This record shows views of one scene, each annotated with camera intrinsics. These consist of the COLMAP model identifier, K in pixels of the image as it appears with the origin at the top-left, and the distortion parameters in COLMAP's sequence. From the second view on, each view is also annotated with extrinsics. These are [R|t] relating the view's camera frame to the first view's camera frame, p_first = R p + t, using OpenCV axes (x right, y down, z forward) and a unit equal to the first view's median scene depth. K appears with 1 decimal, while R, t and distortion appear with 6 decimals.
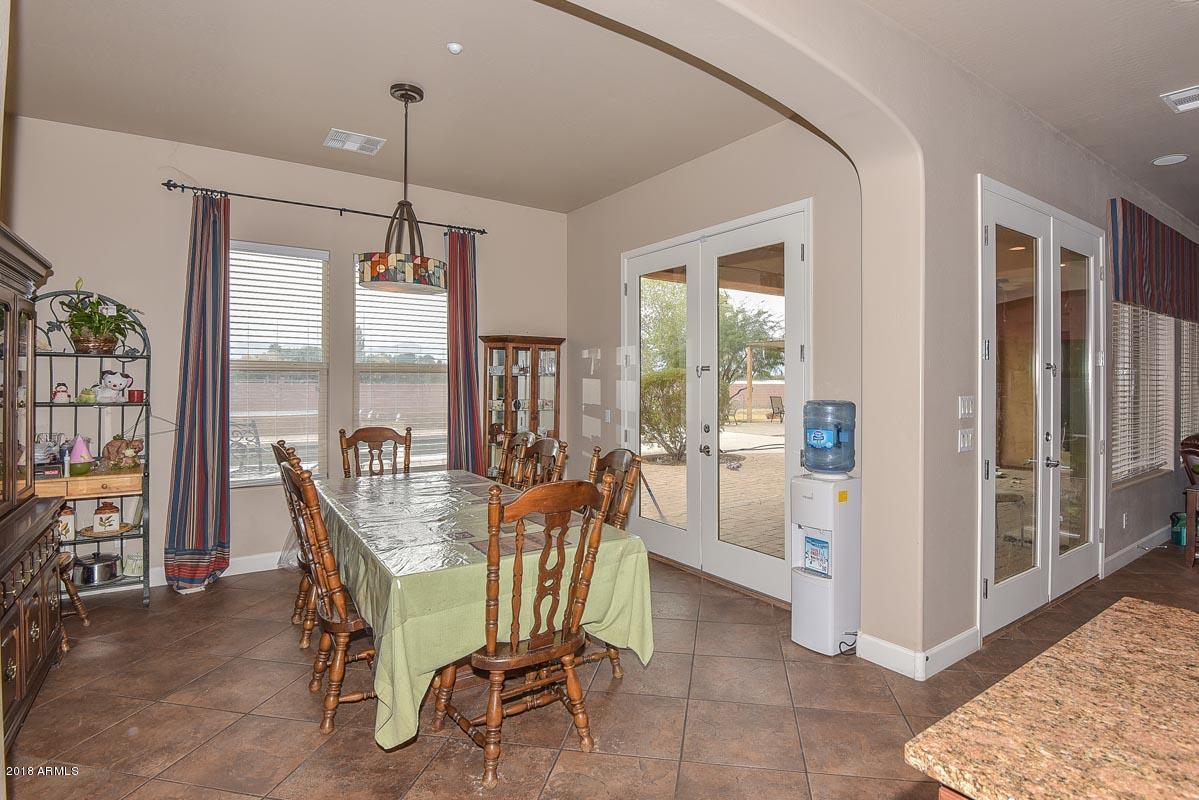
lens RADIAL K [[610.5, 0, 648.3], [0, 610.5, 380.9], [0, 0, 1]] dist [-0.032579, 0.000644]
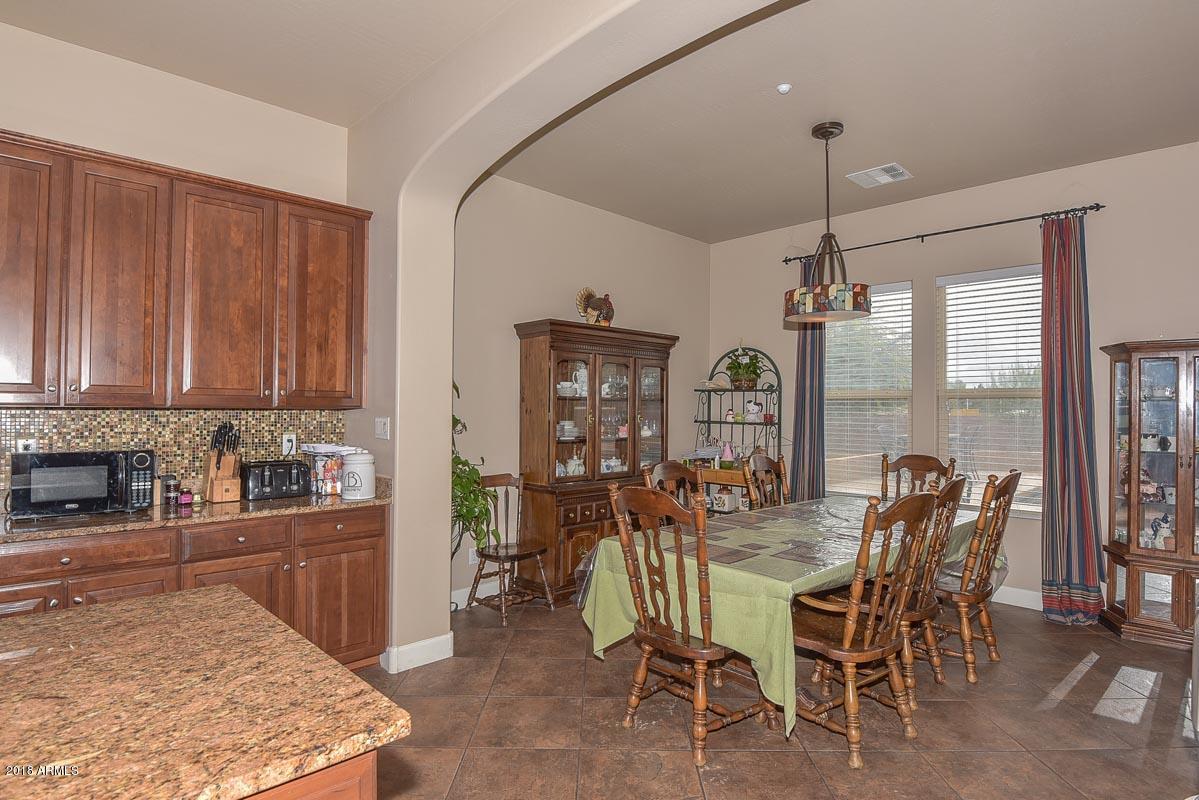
lens RADIAL K [[634.7, 0, 599.5], [0, 634.7, 400.0], [0, 0, 1]] dist [-0.010063, -0.001753]
pose [[0.131160, -0.017740, -0.991202, 0.561315], [-0.007426, 0.999794, -0.018876, 0.013670], [0.991333, 0.009837, 0.131001, 0.414107]]
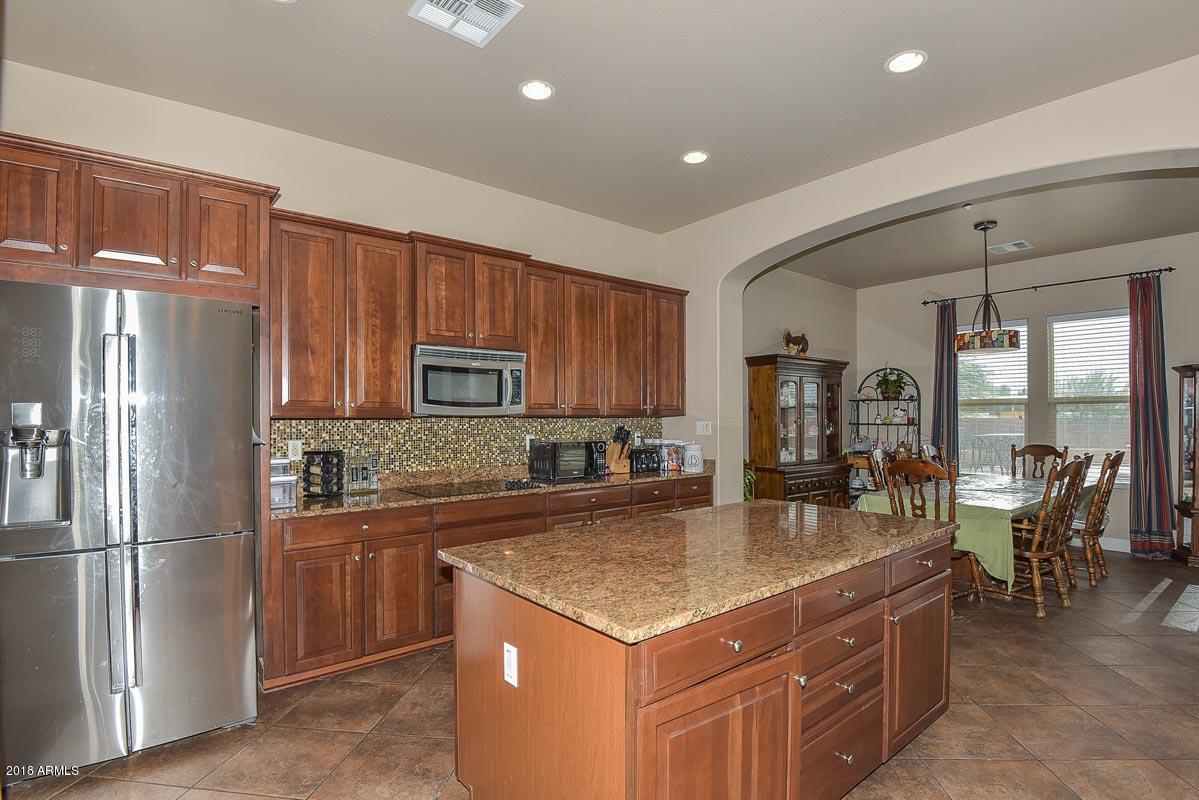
lens RADIAL K [[586.5, 0, 602.8], [0, 586.5, 417.7], [0, 0, 1]] dist [-0.004971, -0.019809]
pose [[0.048218, -0.003900, -0.998829, 0.937953], [0.004738, 0.999982, -0.003676, 0.018813], [0.998826, -0.004555, 0.048236, -0.057986]]
